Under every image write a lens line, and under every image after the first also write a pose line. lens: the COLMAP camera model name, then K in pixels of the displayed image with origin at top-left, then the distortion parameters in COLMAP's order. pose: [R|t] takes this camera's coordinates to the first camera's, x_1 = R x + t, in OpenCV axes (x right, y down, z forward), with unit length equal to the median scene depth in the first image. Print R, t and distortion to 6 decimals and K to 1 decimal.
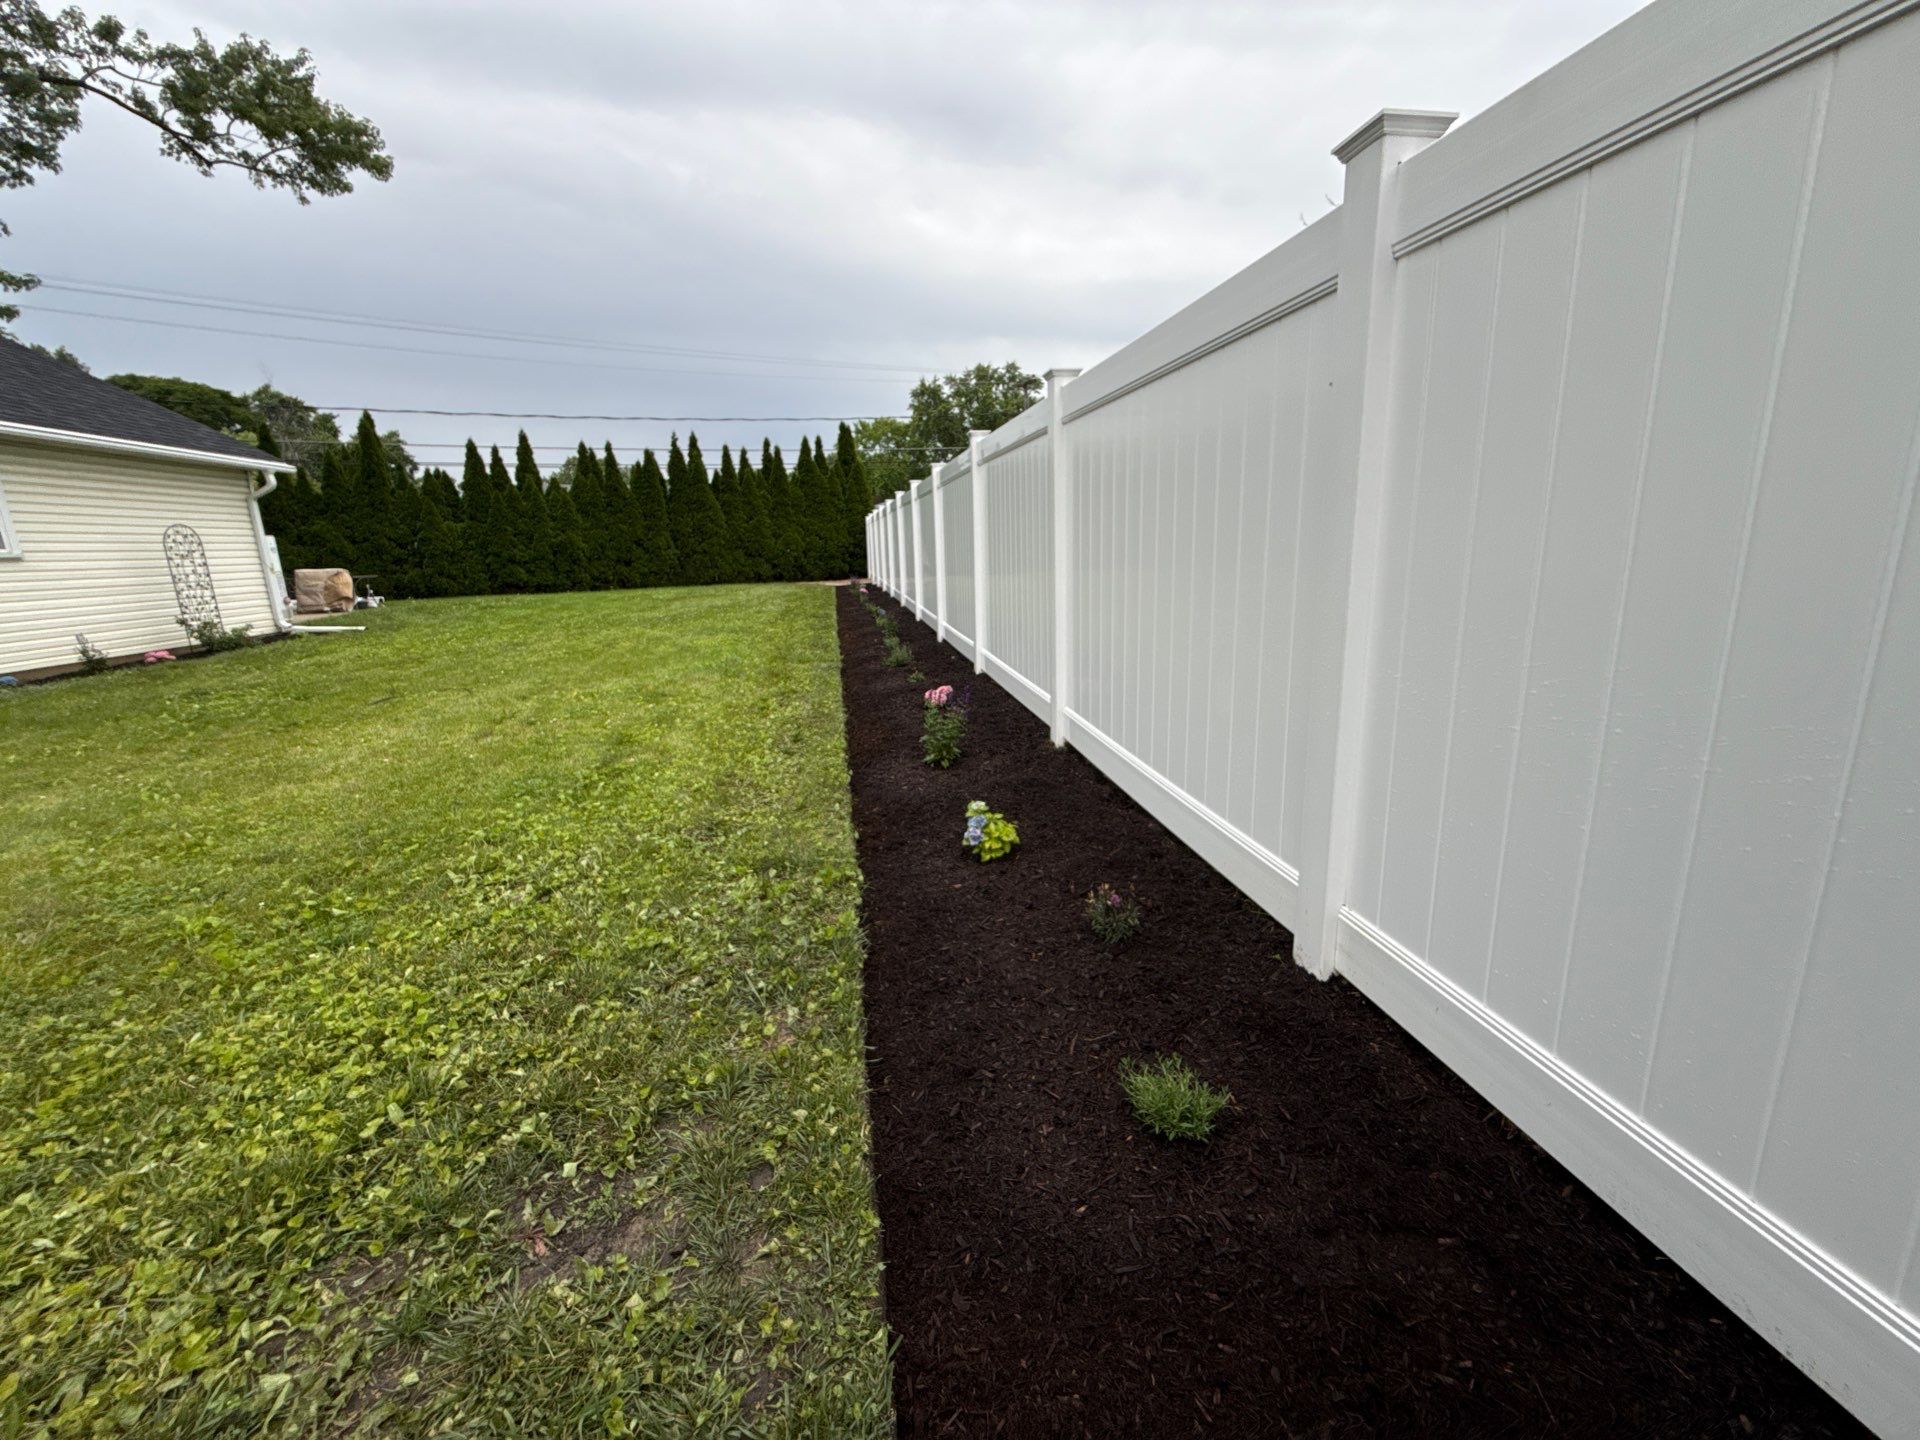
lens RADIAL K [[762.6, 0, 959.2], [0, 762.6, 714.9], [0, 0, 1]] dist [0.001257, -0.000444]
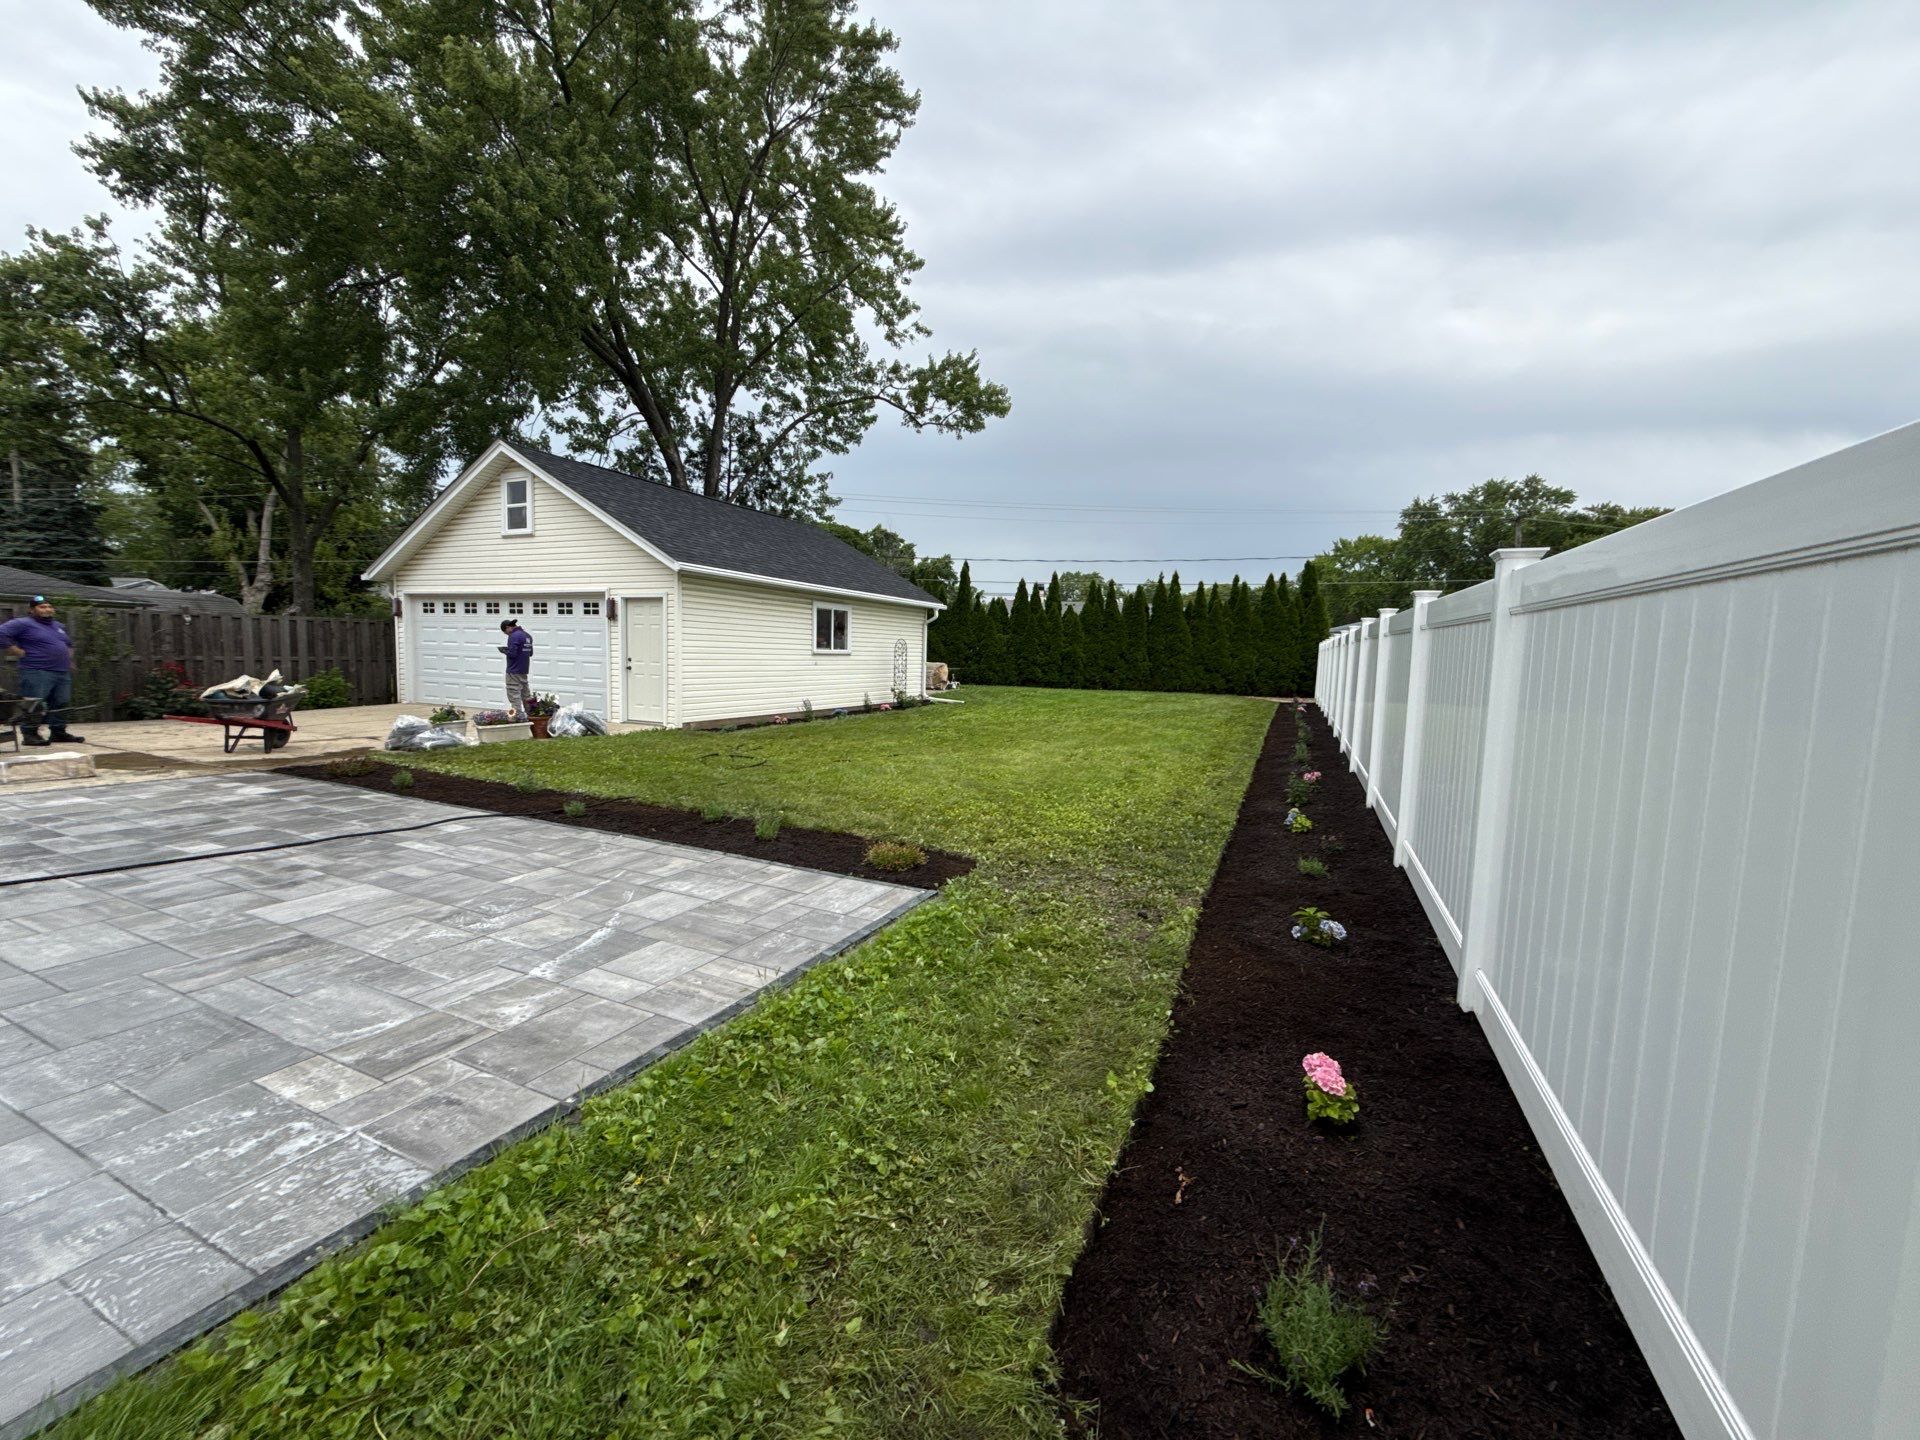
lens RADIAL K [[762.6, 0, 961.3], [0, 762.6, 715.8], [0, 0, 1]] dist [0.001257, -0.000444]
pose [[0.837483, 0.102431, -0.536778, 0.057275], [-0.174007, 0.981133, -0.084262, 0.031438], [0.518020, 0.163971, 0.839505, -0.216925]]
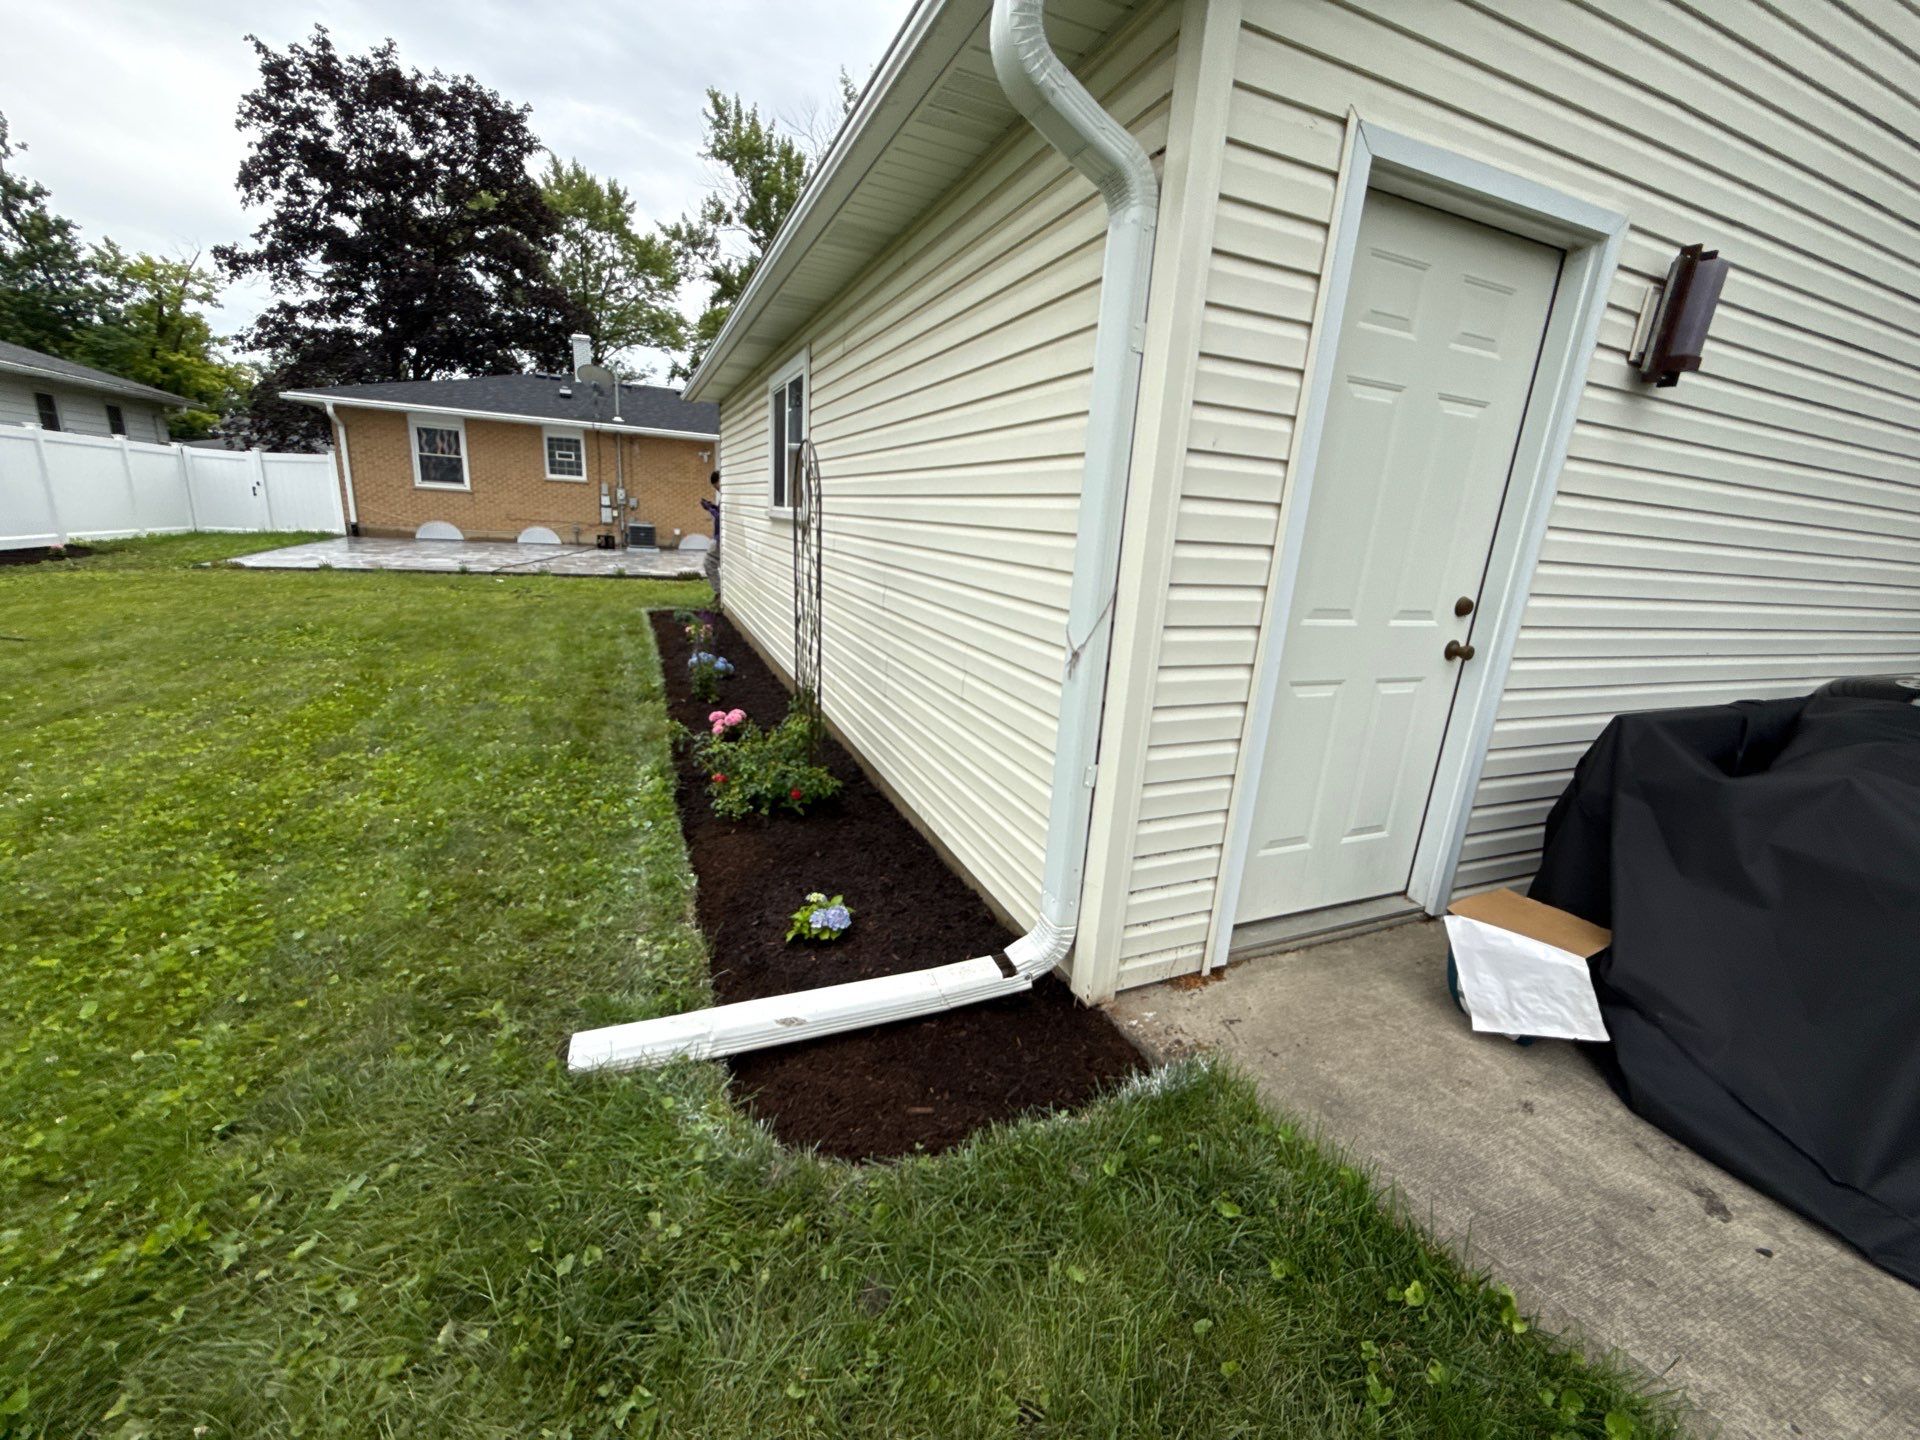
lens RADIAL K [[762.6, 0, 963.1], [0, 762.6, 713.7], [0, 0, 1]] dist [0.001257, -0.000444]
pose [[-0.968428, 0.033380, -0.247050, -0.475750], [-0.086077, 0.885276, 0.457032, -0.144219], [0.233963, 0.463867, -0.854452, 0.649764]]
